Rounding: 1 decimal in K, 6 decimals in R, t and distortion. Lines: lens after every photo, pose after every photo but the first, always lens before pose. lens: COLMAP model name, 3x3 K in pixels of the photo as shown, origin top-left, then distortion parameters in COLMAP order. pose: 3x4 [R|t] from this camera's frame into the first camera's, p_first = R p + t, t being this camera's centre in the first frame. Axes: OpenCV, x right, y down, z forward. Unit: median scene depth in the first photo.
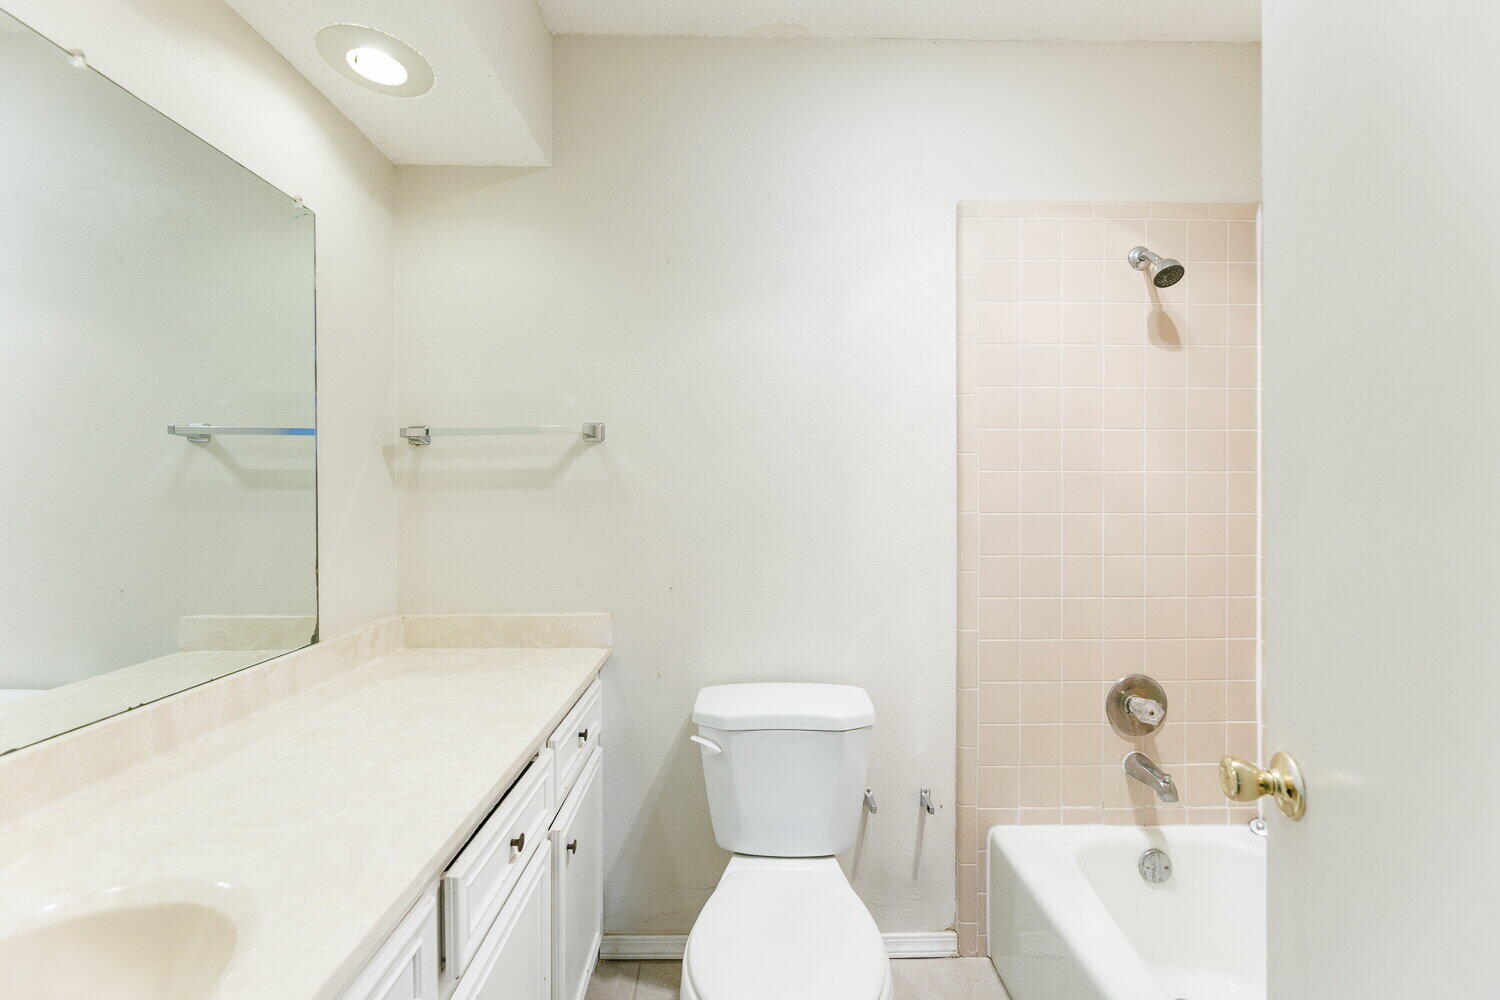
lens RADIAL K [[610.0, 0, 738.9], [0, 610.0, 497.1], [0, 0, 1]] dist [-0.002718, 0.001100]
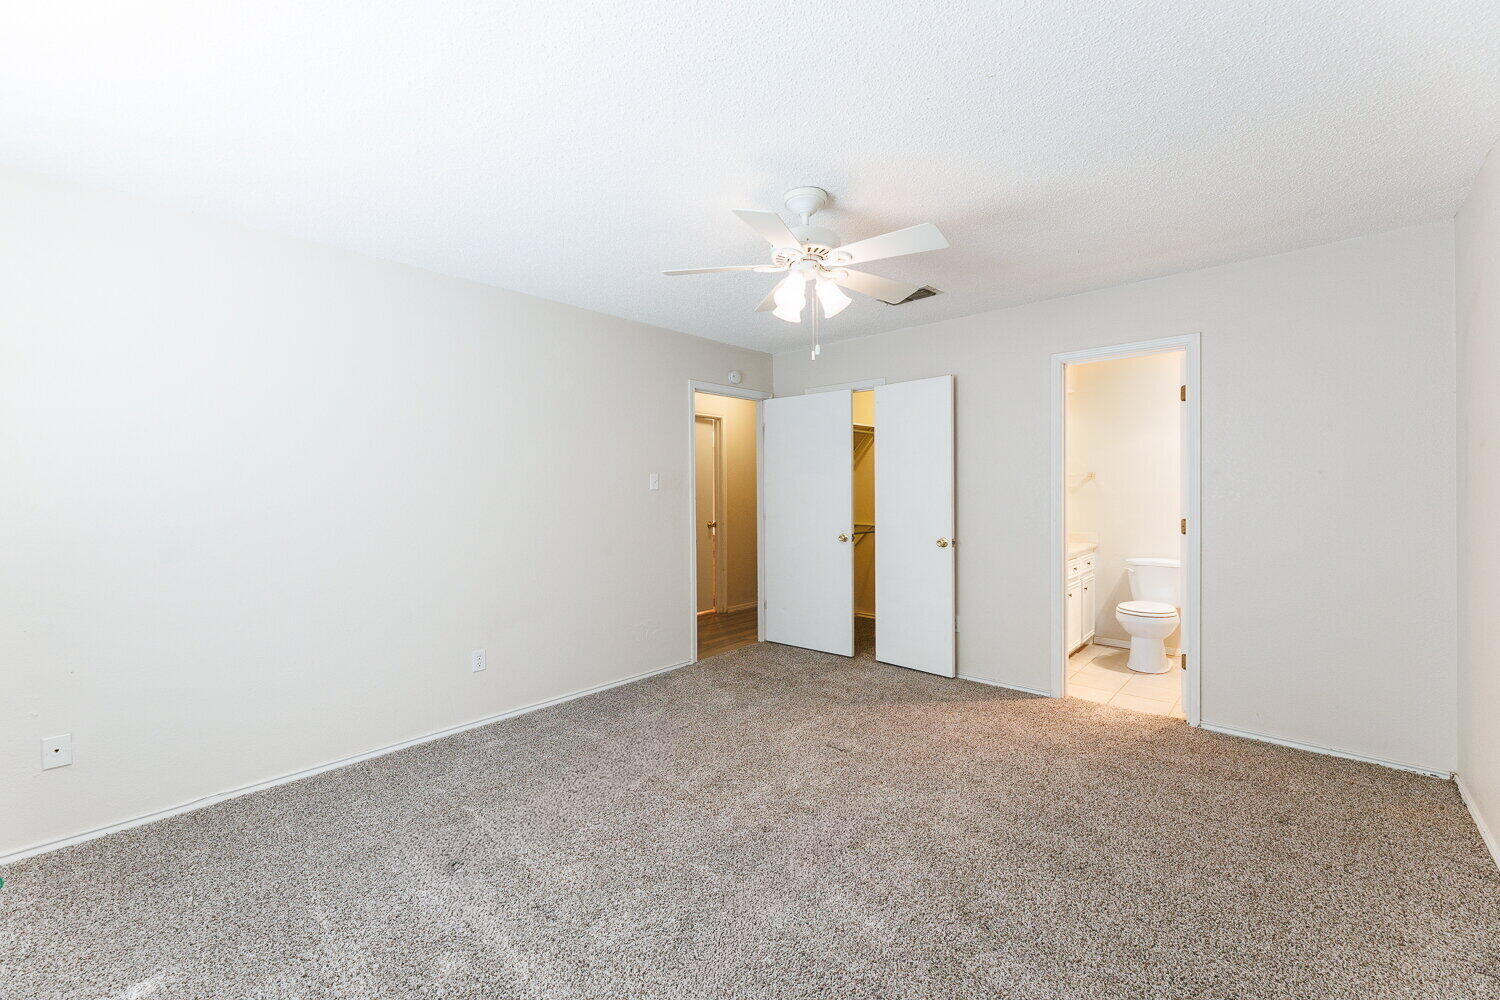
lens RADIAL K [[610.0, 0, 750.7], [0, 610.0, 497.2], [0, 0, 1]] dist [-0.002718, 0.001100]
pose [[0.735430, -0.004063, -0.677589, 0.669054], [0.003443, 0.999992, -0.002258, 0.011151], [0.677592, -0.000672, 0.735437, -2.790227]]
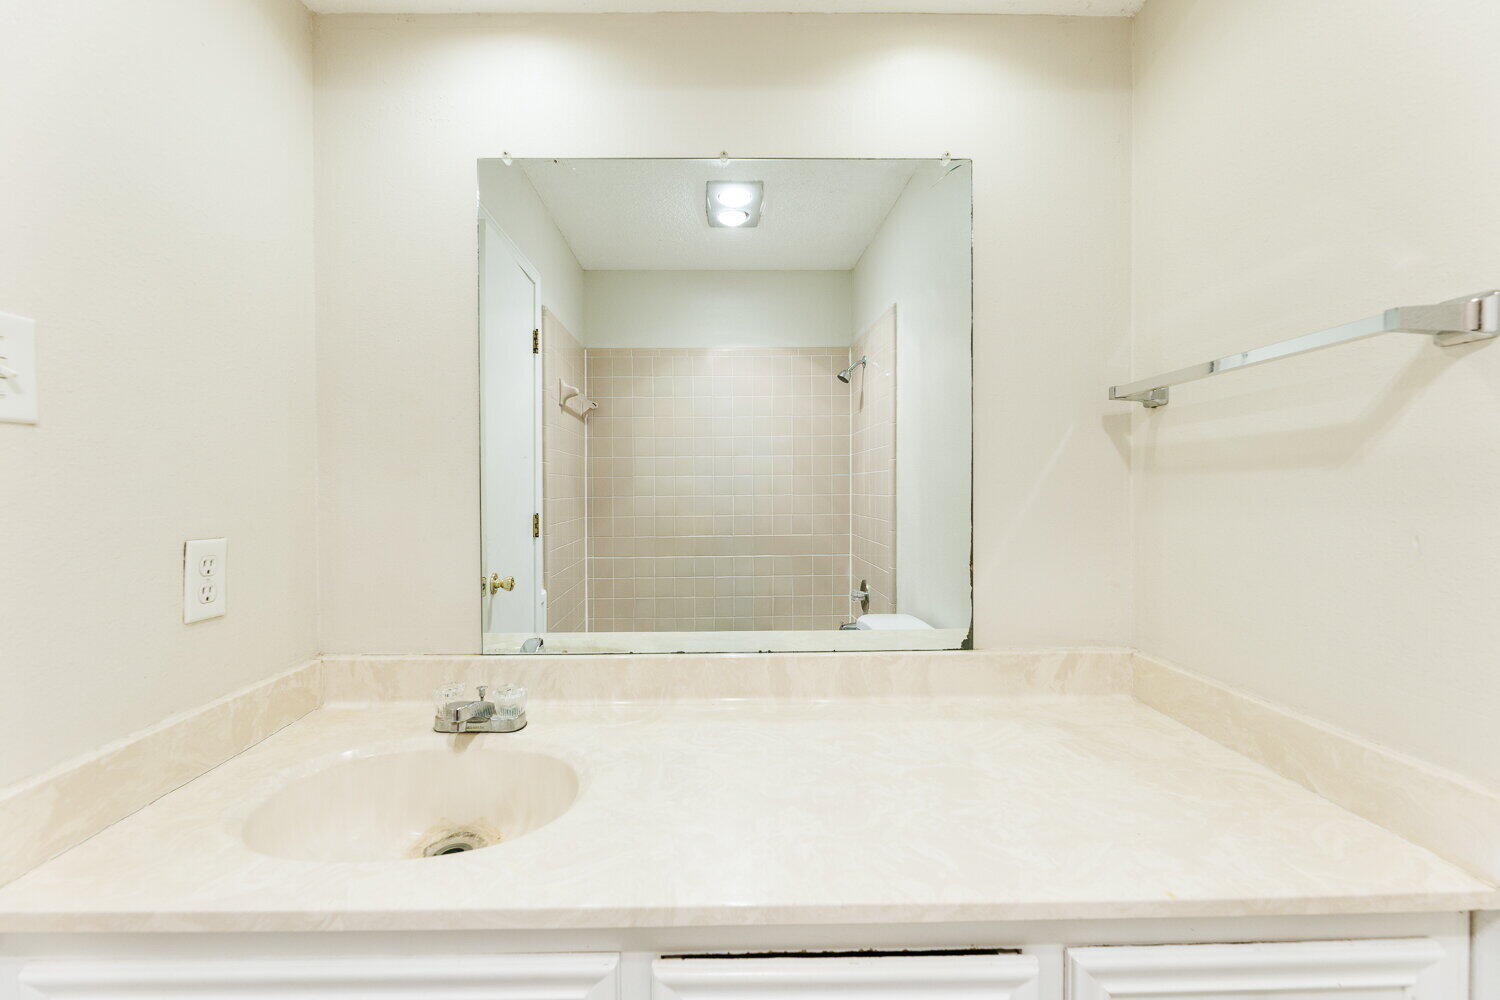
lens RADIAL K [[610.0, 0, 738.1], [0, 610.0, 492.1], [0, 0, 1]] dist [-0.002718, 0.001100]
pose [[0.014247, 0.009072, -0.999857, 0.154549], [-0.001993, 0.999957, 0.009044, 0.003348], [0.999897, 0.001864, 0.014265, 0.553858]]
